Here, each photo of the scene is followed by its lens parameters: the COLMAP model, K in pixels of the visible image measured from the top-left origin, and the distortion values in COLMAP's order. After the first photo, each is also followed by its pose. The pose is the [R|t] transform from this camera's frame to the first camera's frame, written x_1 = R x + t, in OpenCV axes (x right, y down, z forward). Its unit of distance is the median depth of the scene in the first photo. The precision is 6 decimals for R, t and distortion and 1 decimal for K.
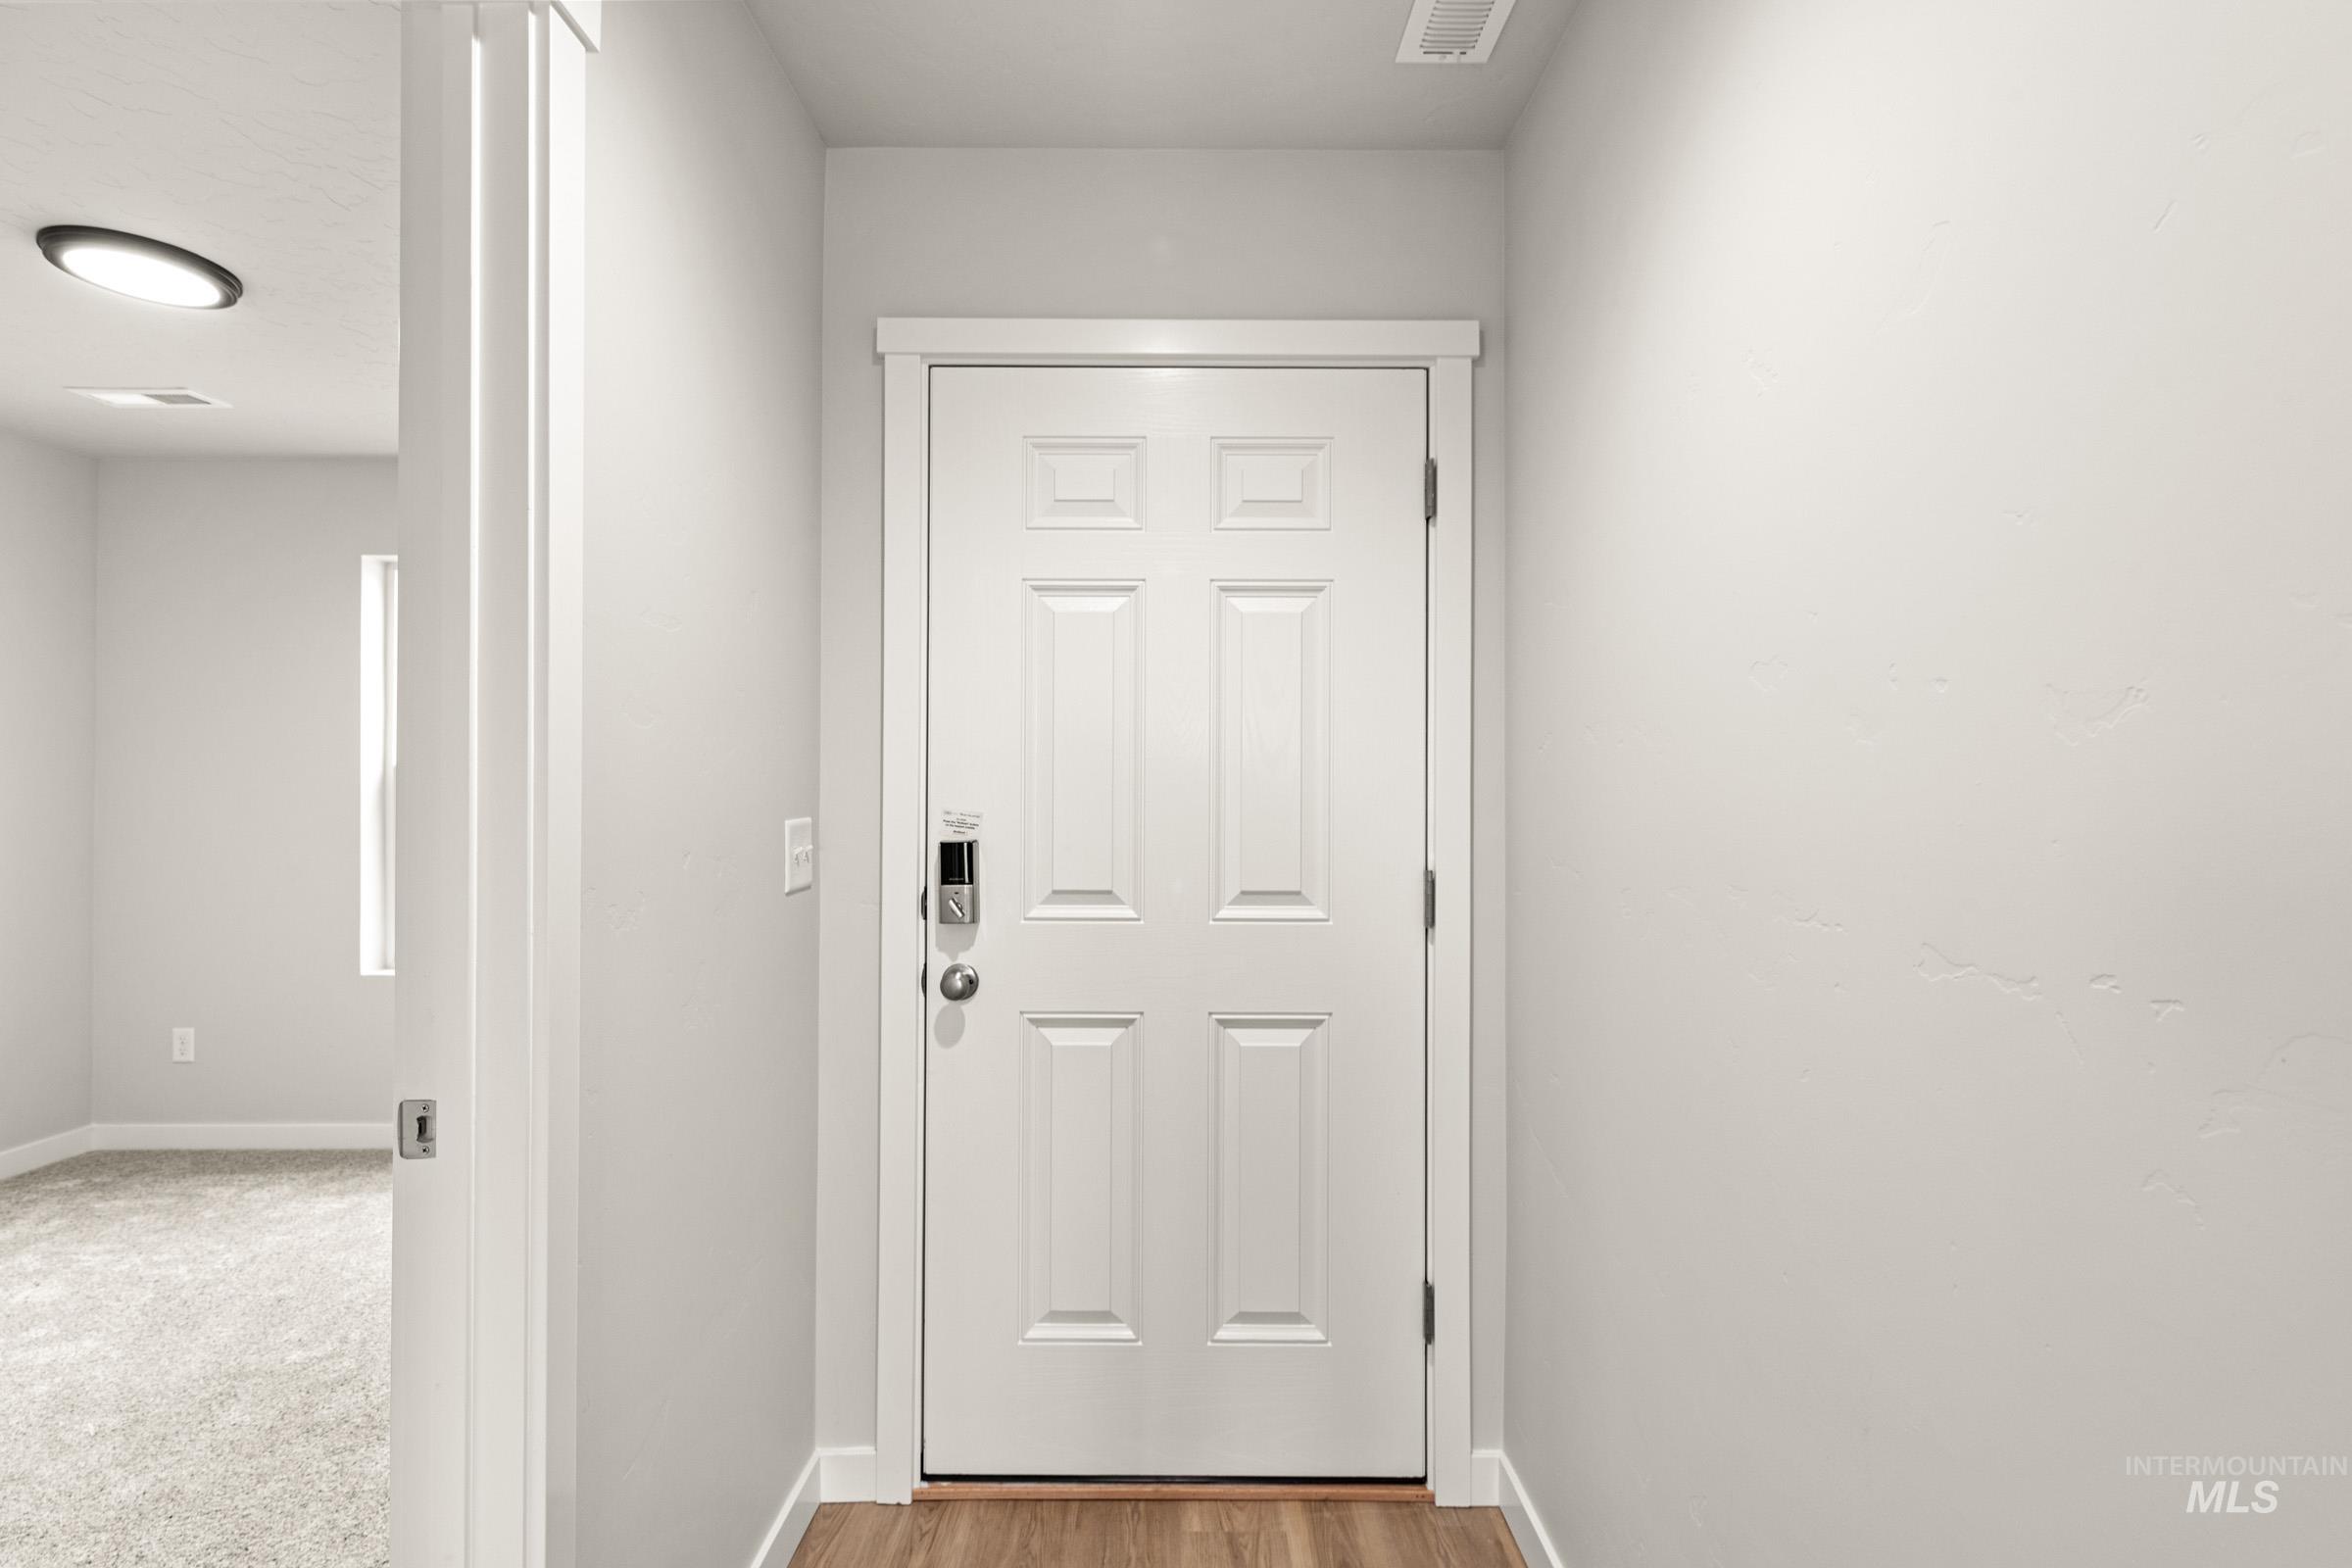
lens RADIAL K [[1056.6, 0, 1164.8], [0, 1056.6, 780.2], [0, 0, 1]] dist [0.007255, 0.000588]
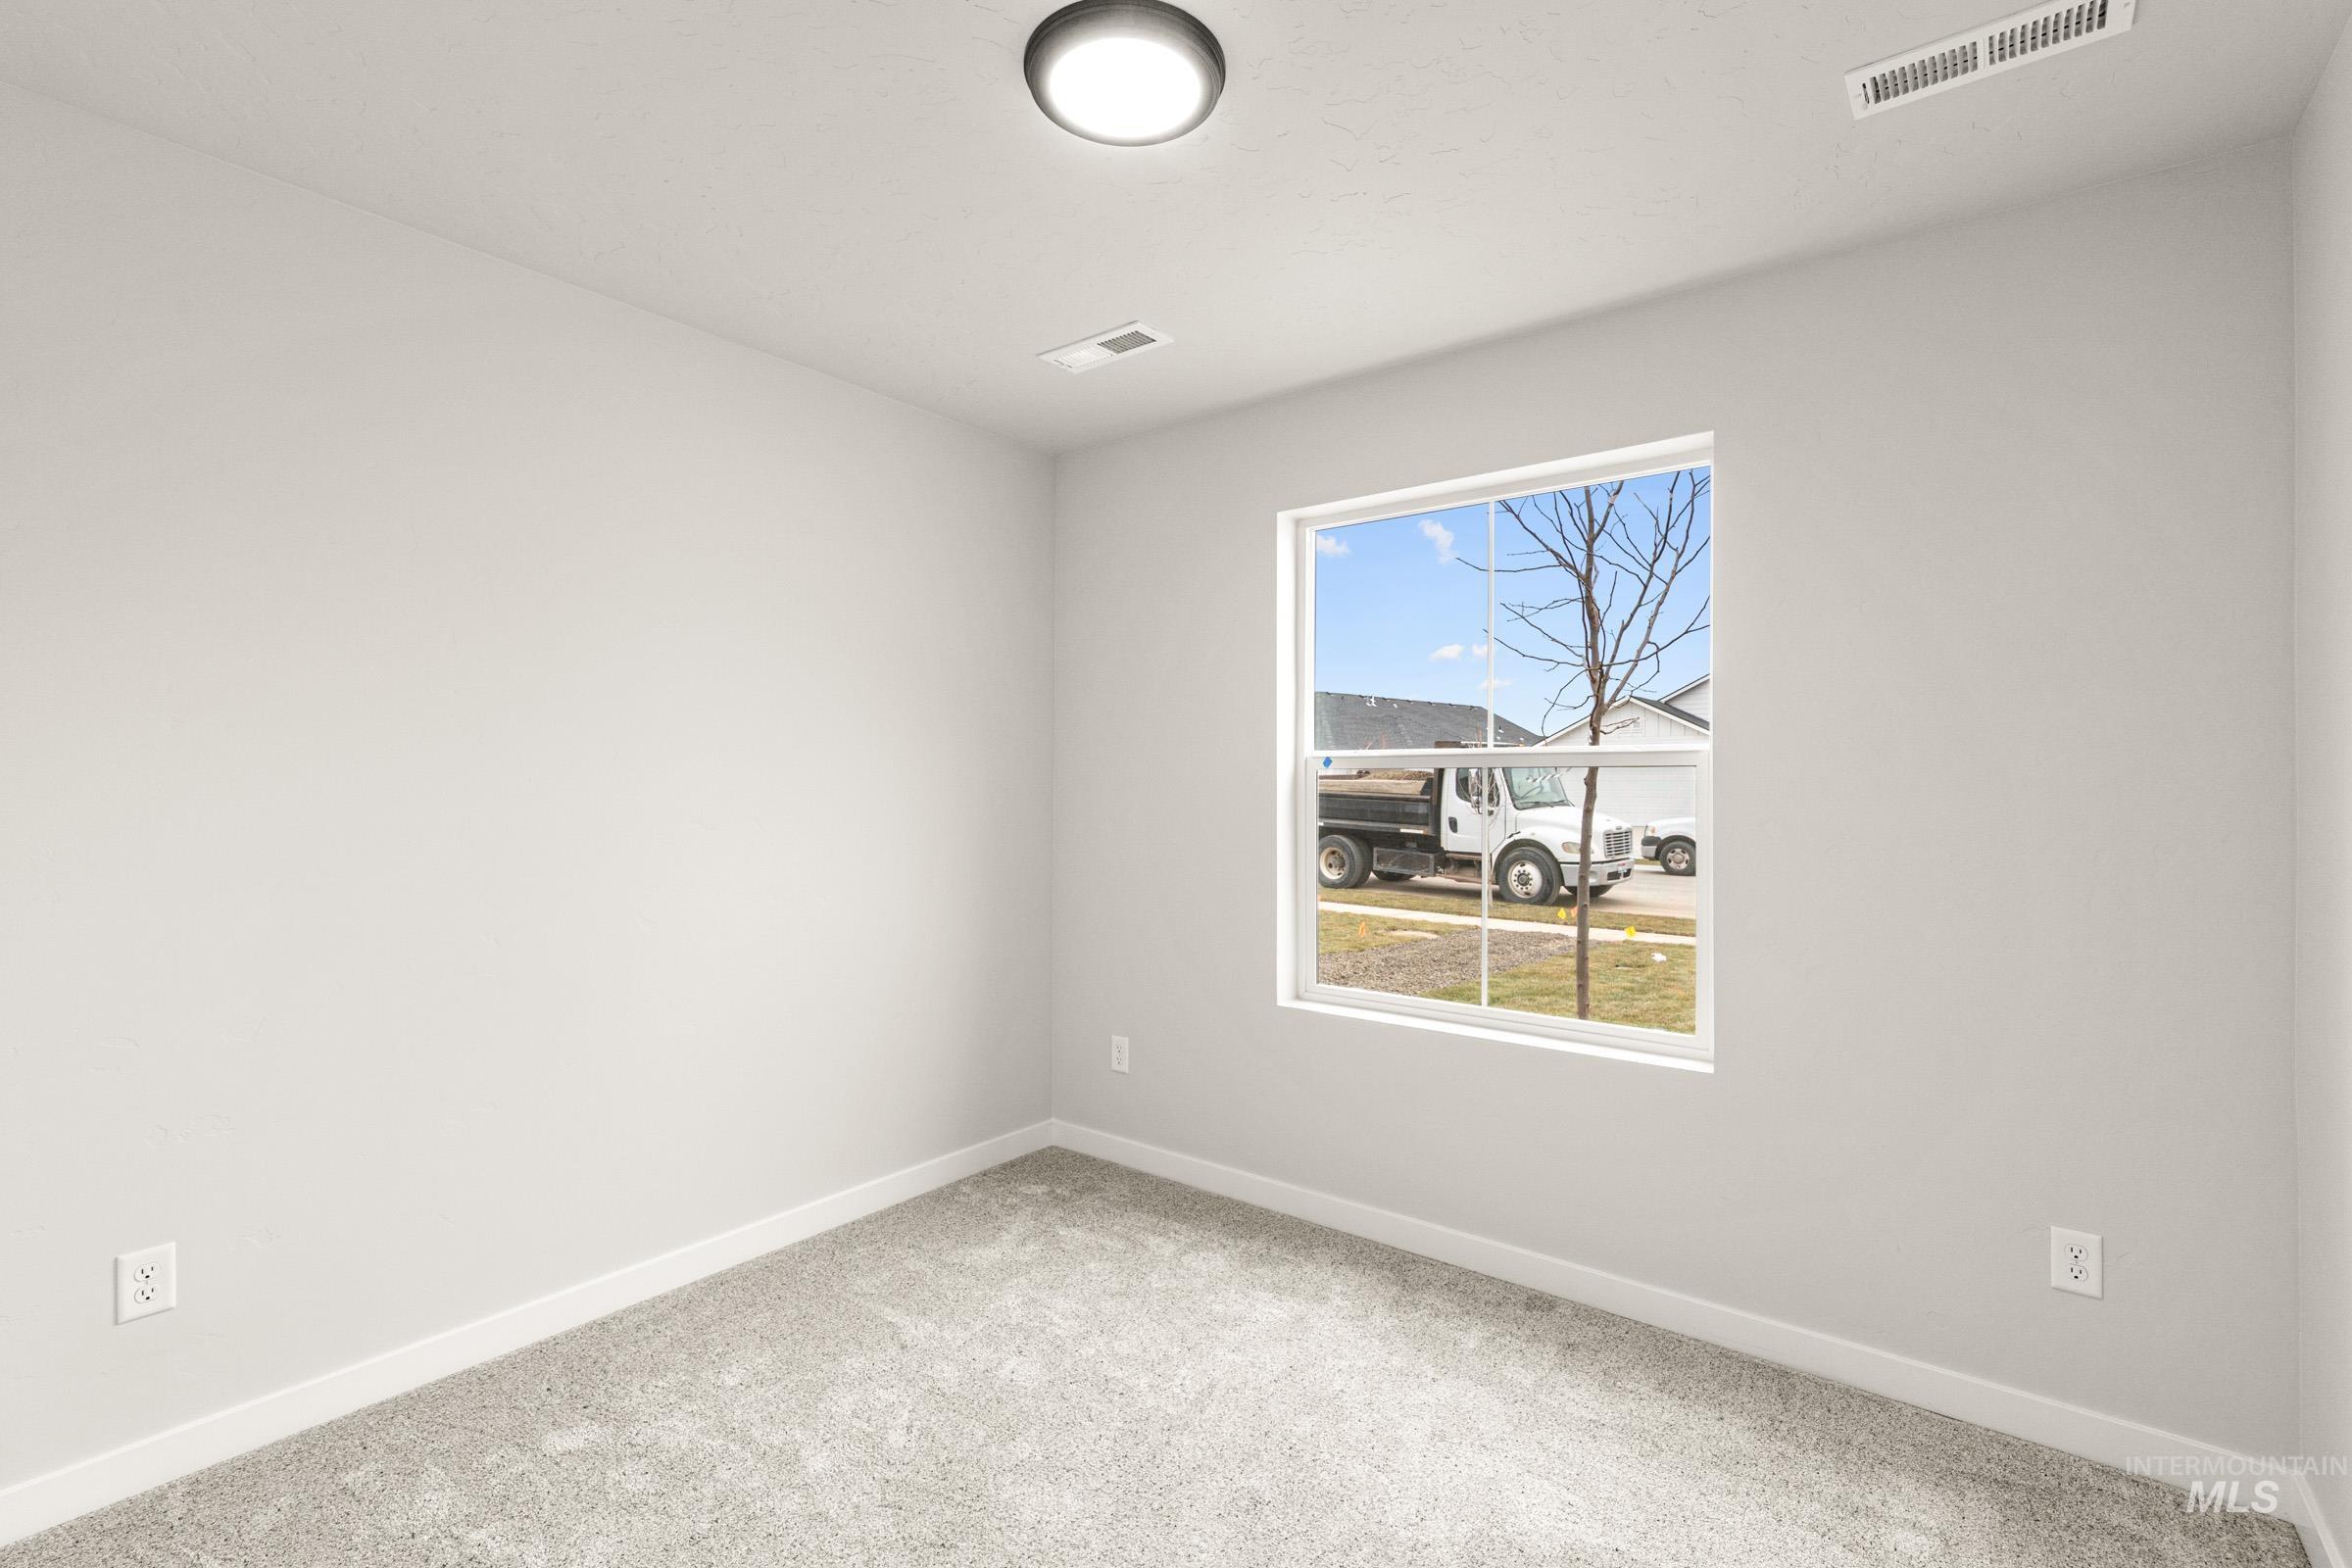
lens RADIAL K [[1056.6, 0, 1177.6], [0, 1056.6, 803.3], [0, 0, 1]] dist [0.007255, 0.000588]
pose [[0.794709, 0.021087, -0.606624, -0.365298], [-0.004762, 0.999582, 0.028508, -0.001681], [0.606971, -0.019767, 0.794478, 0.333004]]
